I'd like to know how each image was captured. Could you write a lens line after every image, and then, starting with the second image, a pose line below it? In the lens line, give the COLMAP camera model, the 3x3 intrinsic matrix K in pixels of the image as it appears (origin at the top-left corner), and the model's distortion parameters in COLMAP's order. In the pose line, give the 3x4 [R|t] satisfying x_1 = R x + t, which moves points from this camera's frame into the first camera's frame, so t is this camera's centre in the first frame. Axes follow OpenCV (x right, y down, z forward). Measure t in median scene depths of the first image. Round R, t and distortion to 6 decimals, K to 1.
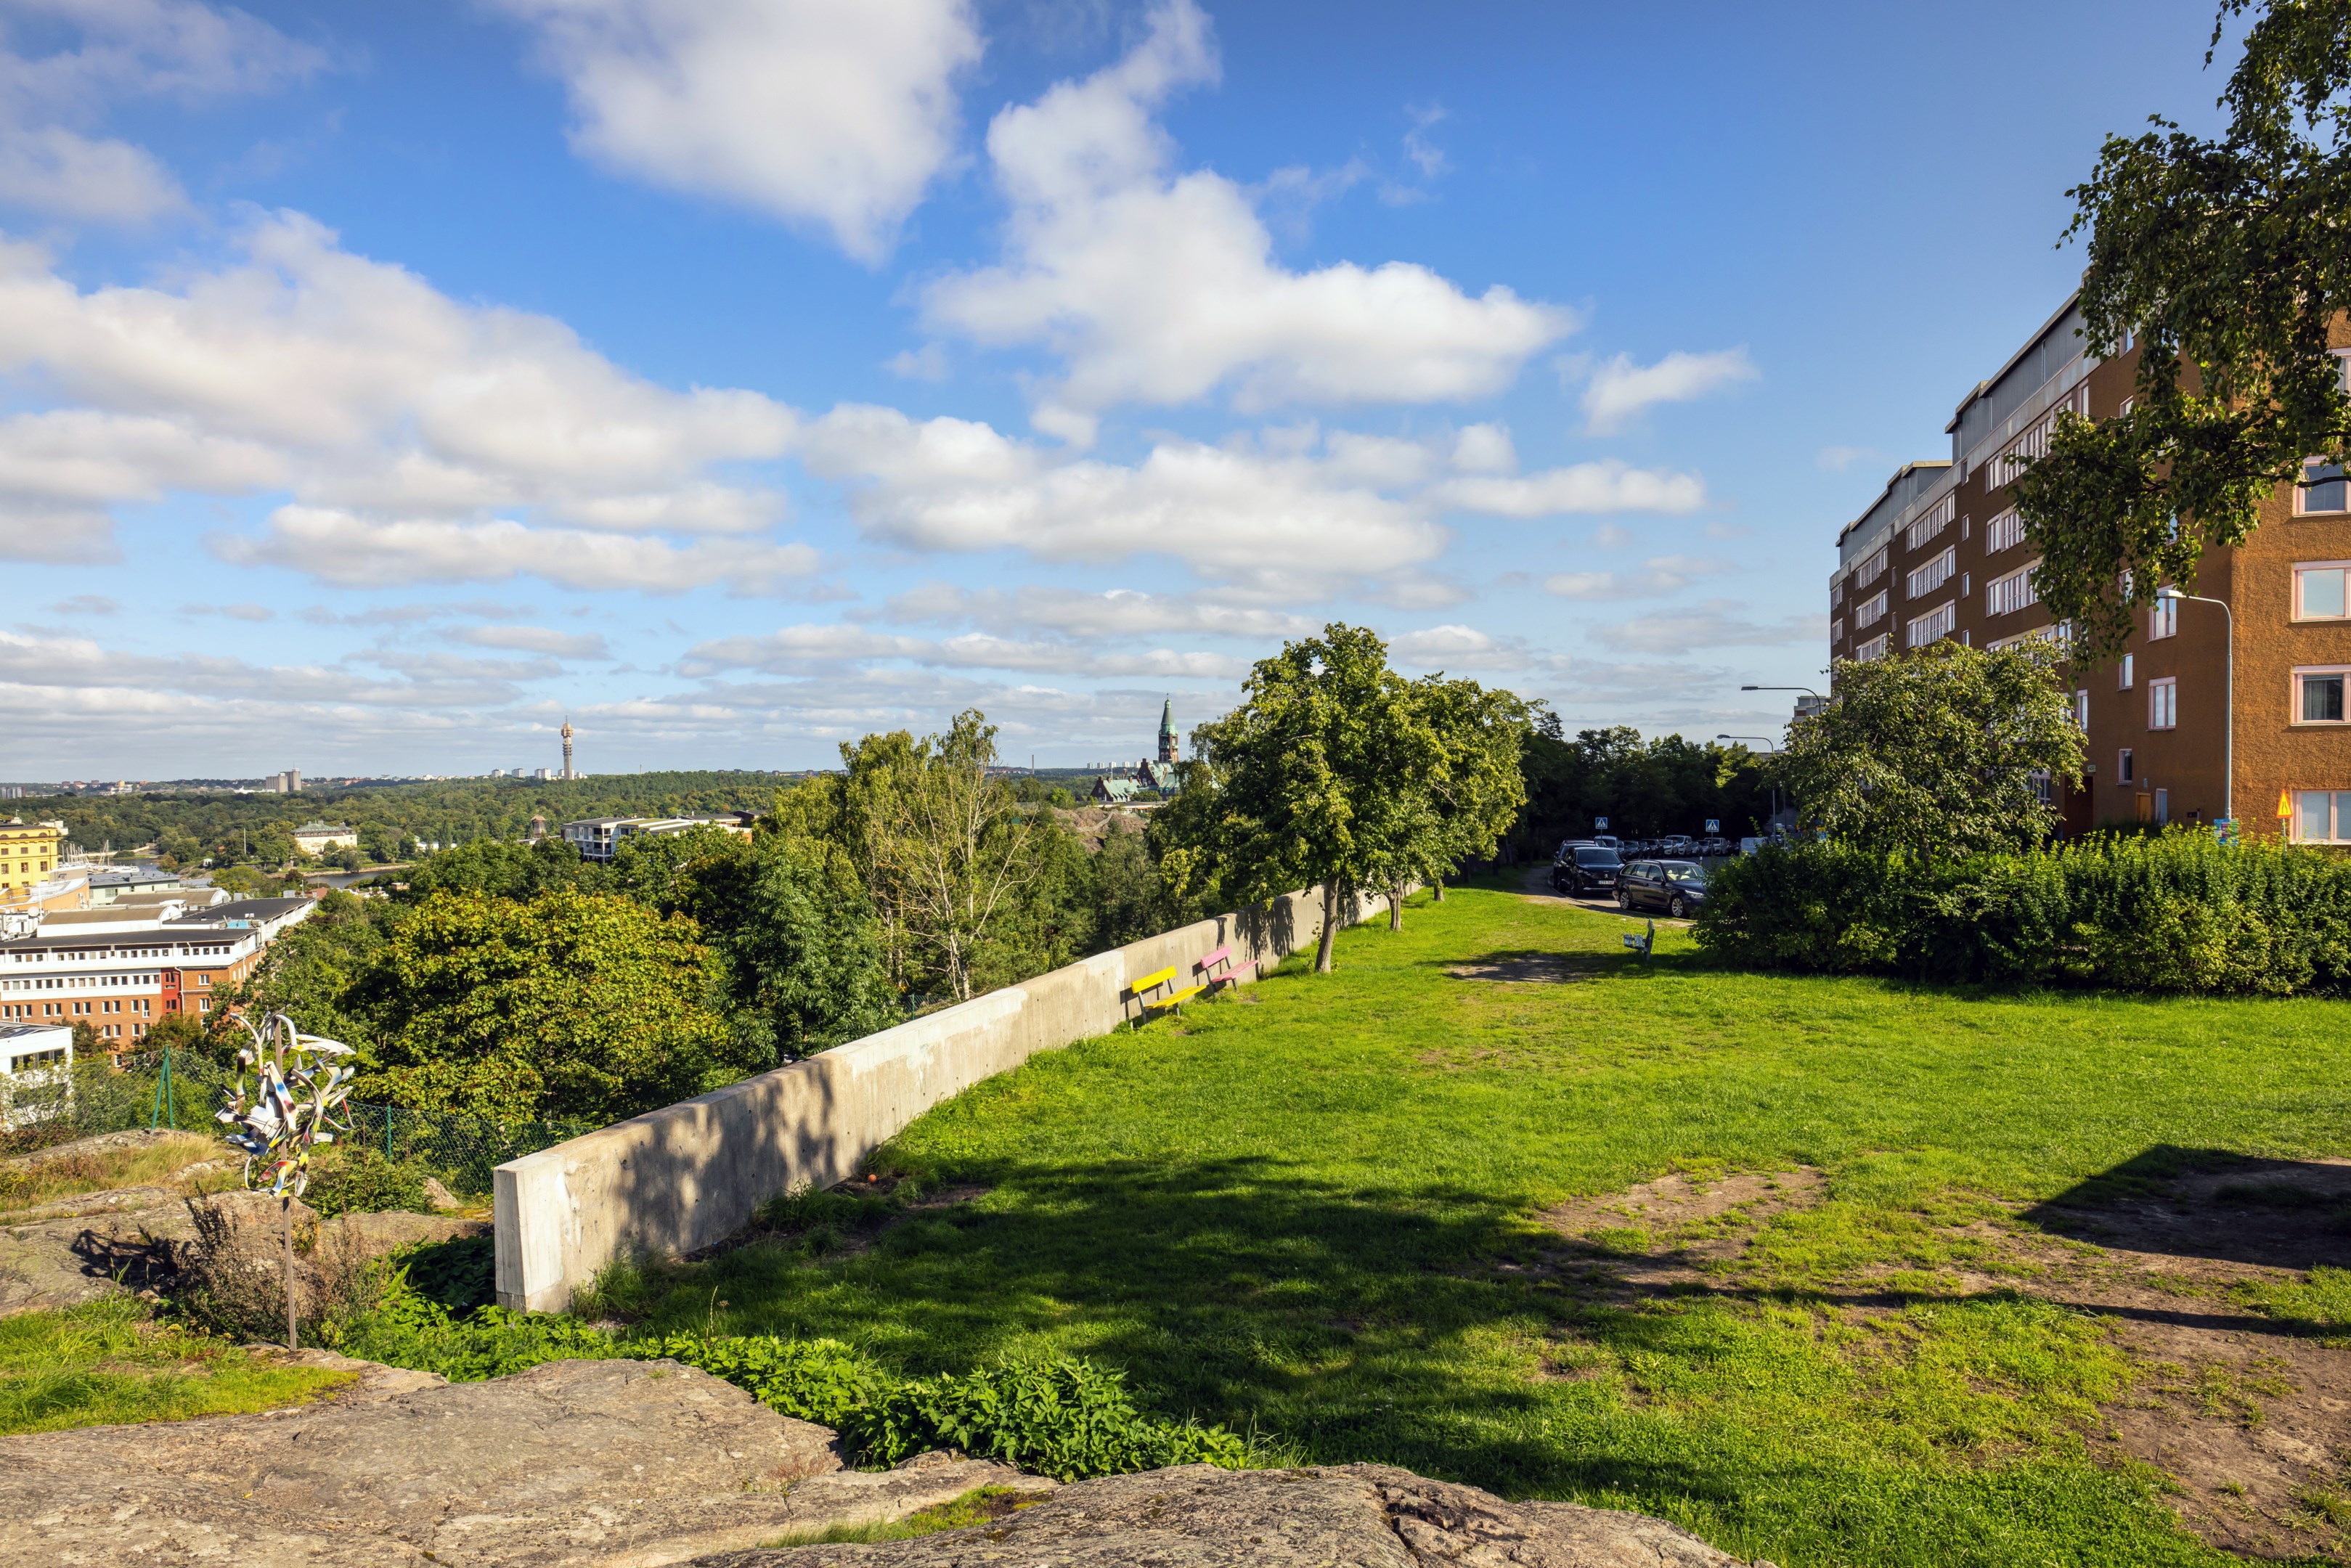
lens RADIAL K [[1395.3, 0, 1176.3], [0, 1395.3, 789.6], [0, 0, 1]] dist [0.001520, -0.000078]
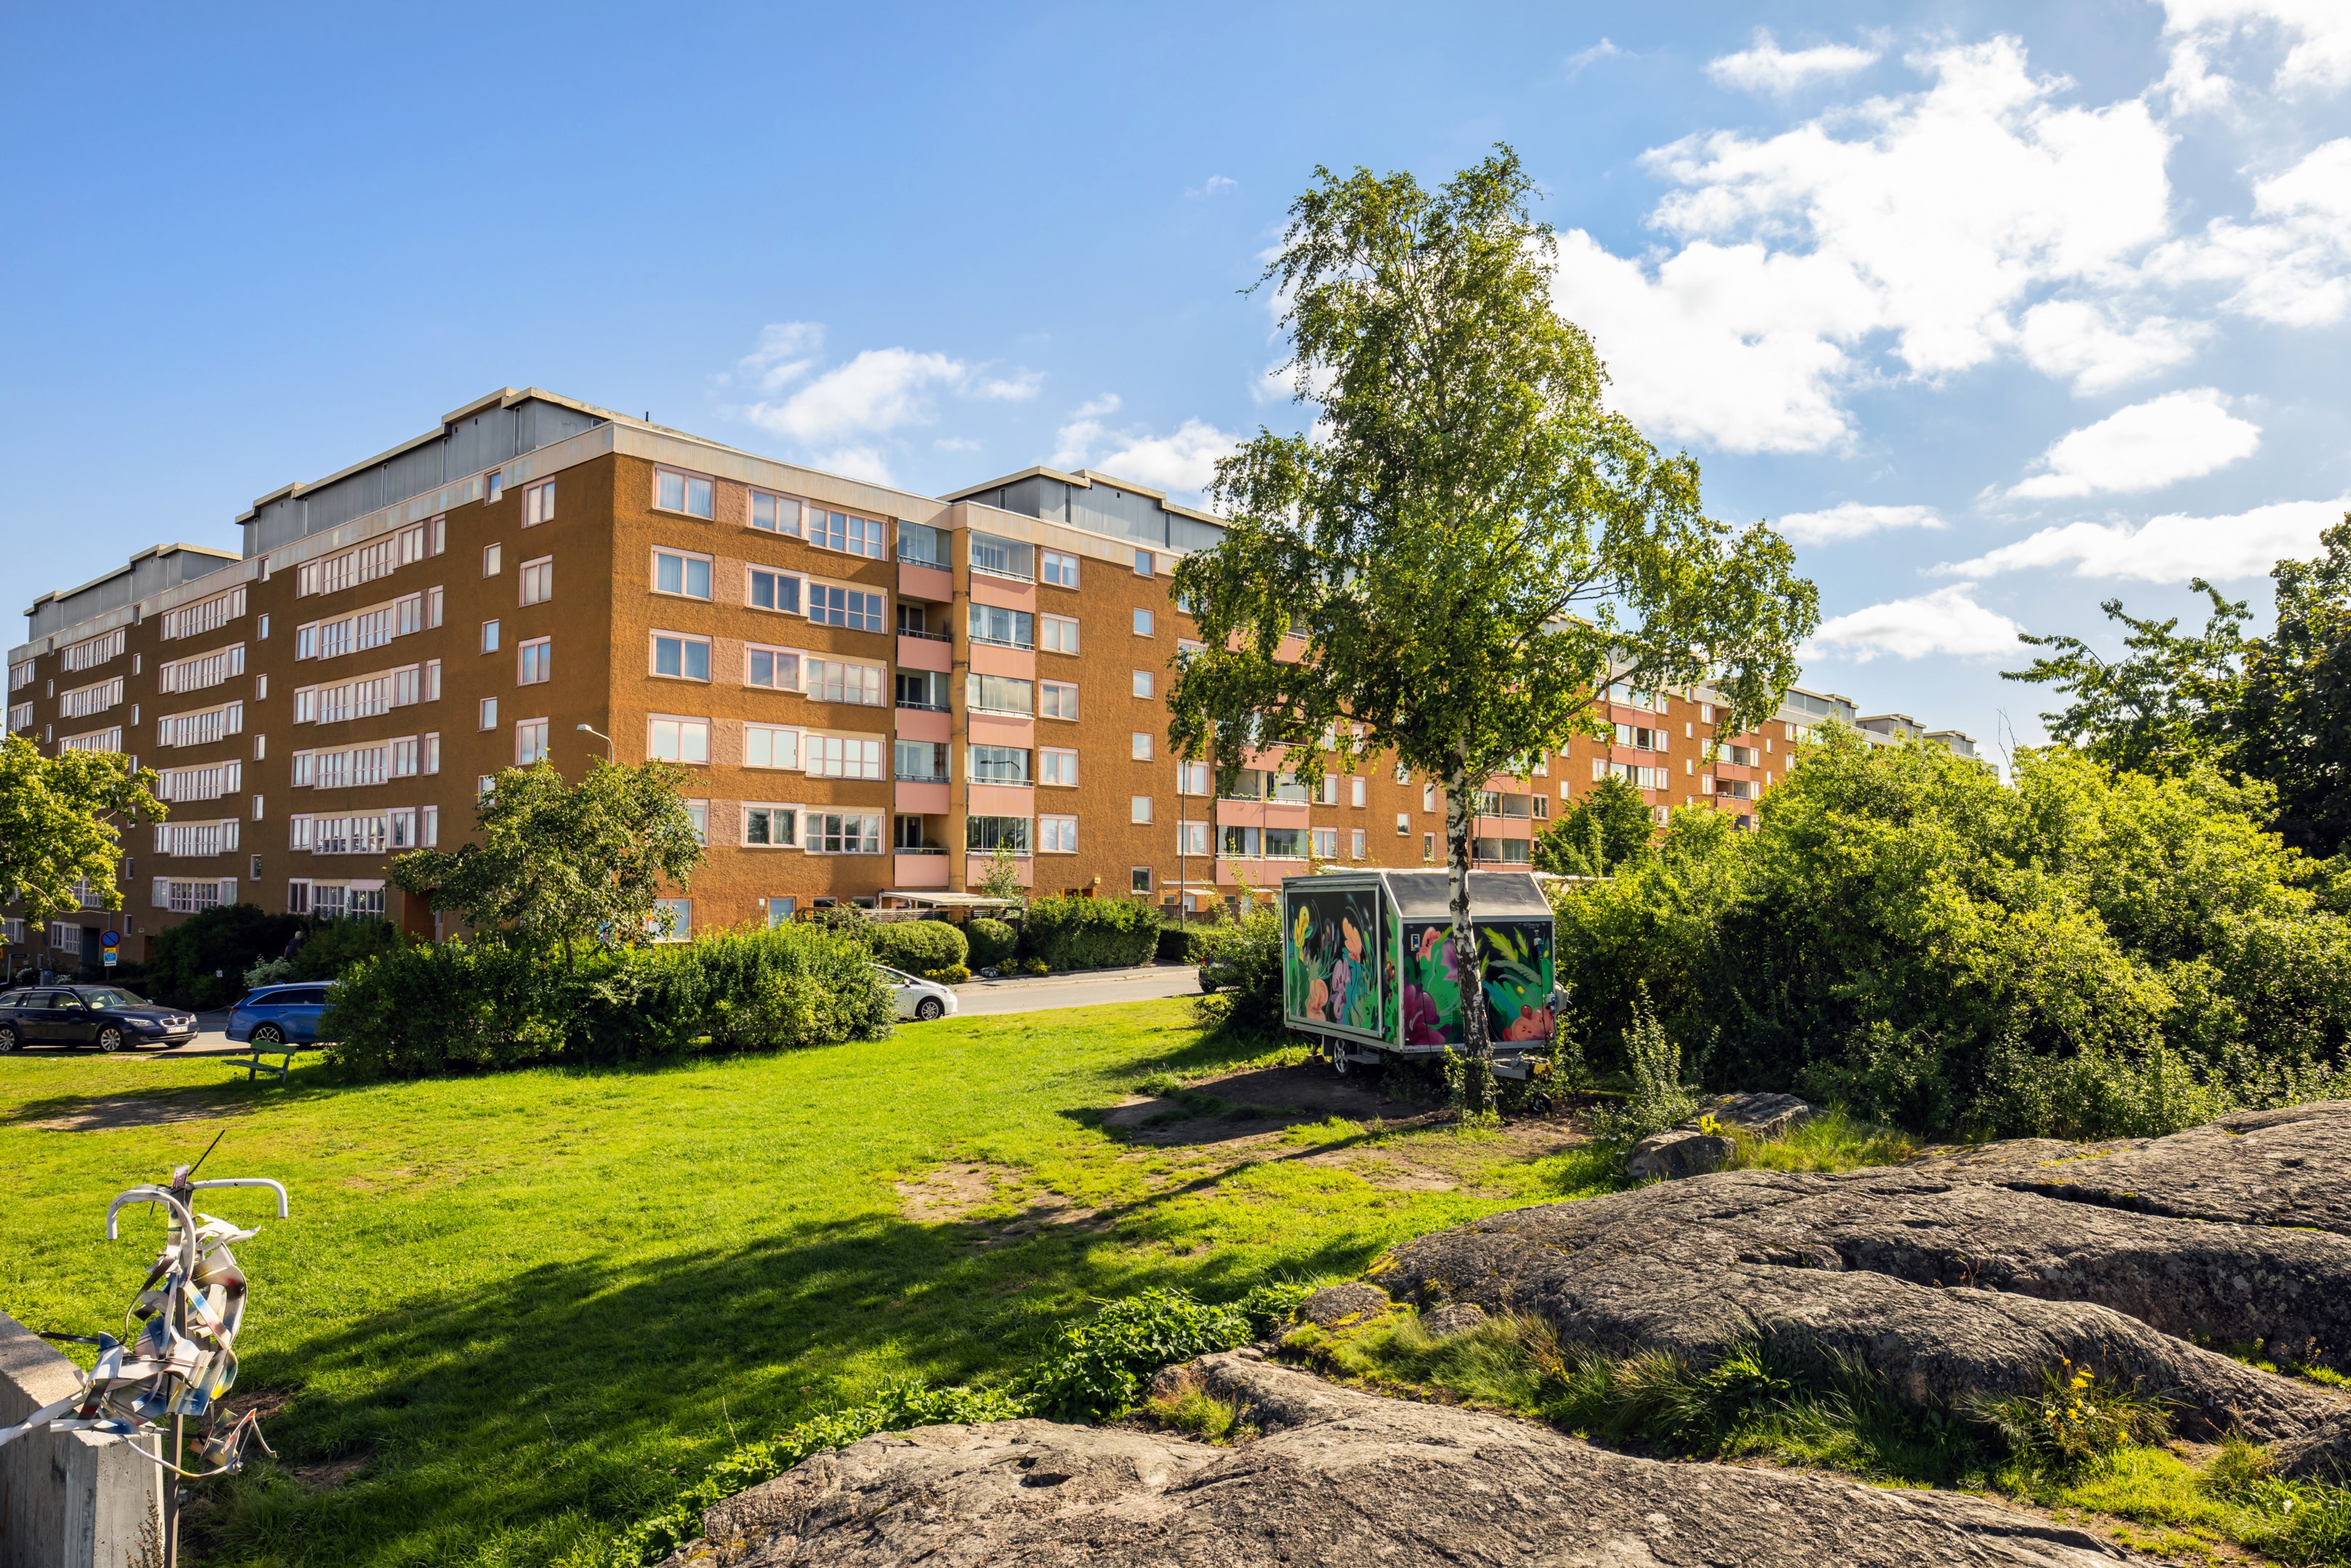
lens RADIAL K [[1489.8, 0, 1175.6], [0, 1489.8, 778.8], [0, 0, 1]] dist [0.001573, 0.000723]
pose [[0.396777, 0.074509, 0.914886, -0.247648], [0.006579, 0.996444, -0.084004, 0.009820], [-0.917891, 0.039350, 0.394876, 0.074389]]
